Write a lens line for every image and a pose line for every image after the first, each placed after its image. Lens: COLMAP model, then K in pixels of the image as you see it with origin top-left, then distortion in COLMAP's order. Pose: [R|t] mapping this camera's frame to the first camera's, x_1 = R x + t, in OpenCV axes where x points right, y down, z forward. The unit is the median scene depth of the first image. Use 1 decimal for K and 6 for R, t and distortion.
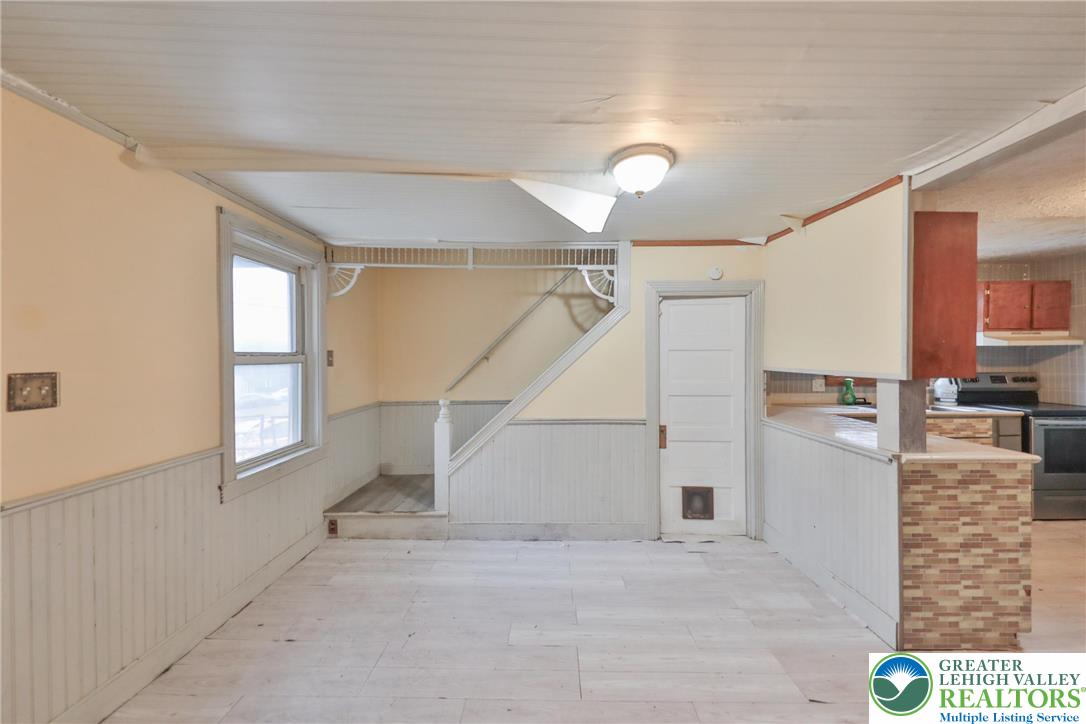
lens RADIAL K [[401.6, 0, 559.8], [0, 401.6, 355.0], [0, 0, 1]] dist [0.001559, 0.000140]
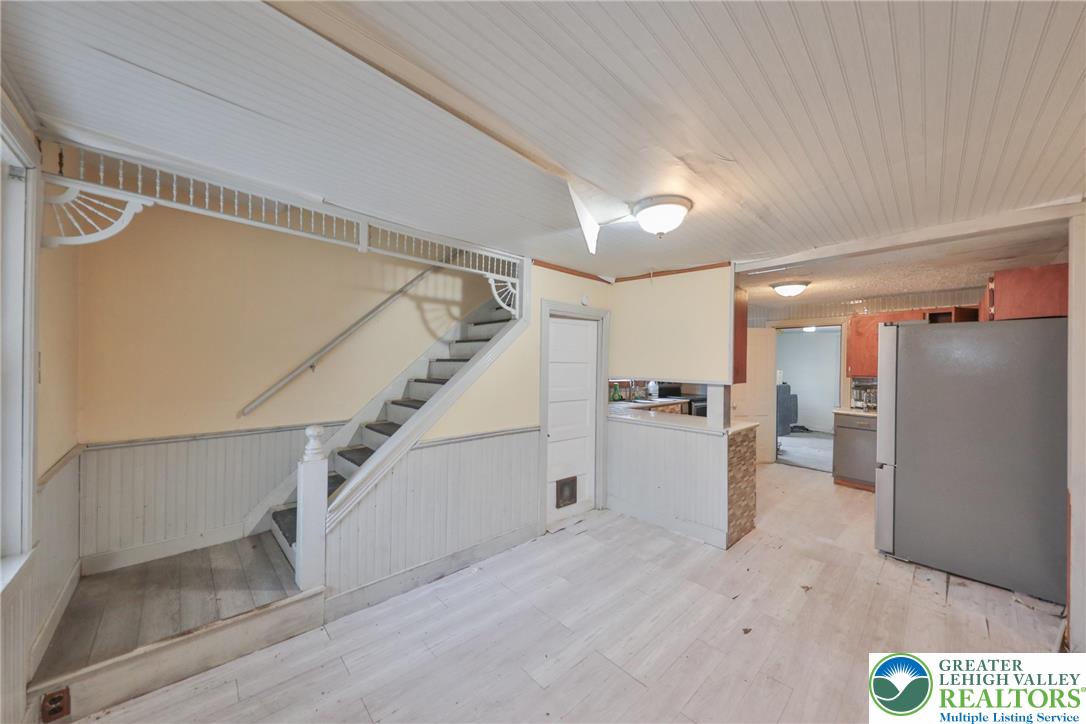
lens RADIAL K [[367.0, 0, 569.4], [0, 367.0, 361.8], [0, 0, 1]] dist [0.000793, -0.002657]
pose [[0.714883, 0.016550, 0.699048, -0.421798], [-0.017543, 0.999830, -0.005732, -0.008449], [-0.699024, -0.008166, 0.715052, 0.233148]]
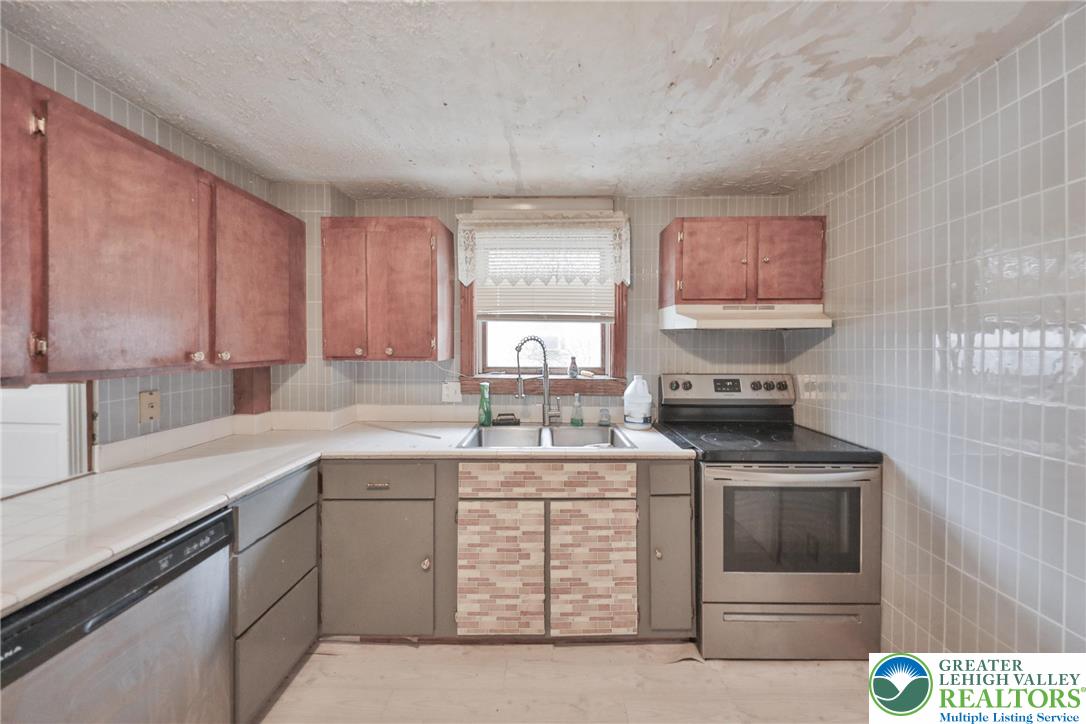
lens RADIAL K [[358.7, 0, 545.7], [0, 358.7, 348.3], [0, 0, 1]] dist [0.000957, 0.000009]
pose [[0.999420, 0.002228, -0.033974, 1.051847], [-0.002043, 0.999983, 0.005457, 0.002477], [0.033986, -0.005385, 0.999408, 0.564426]]
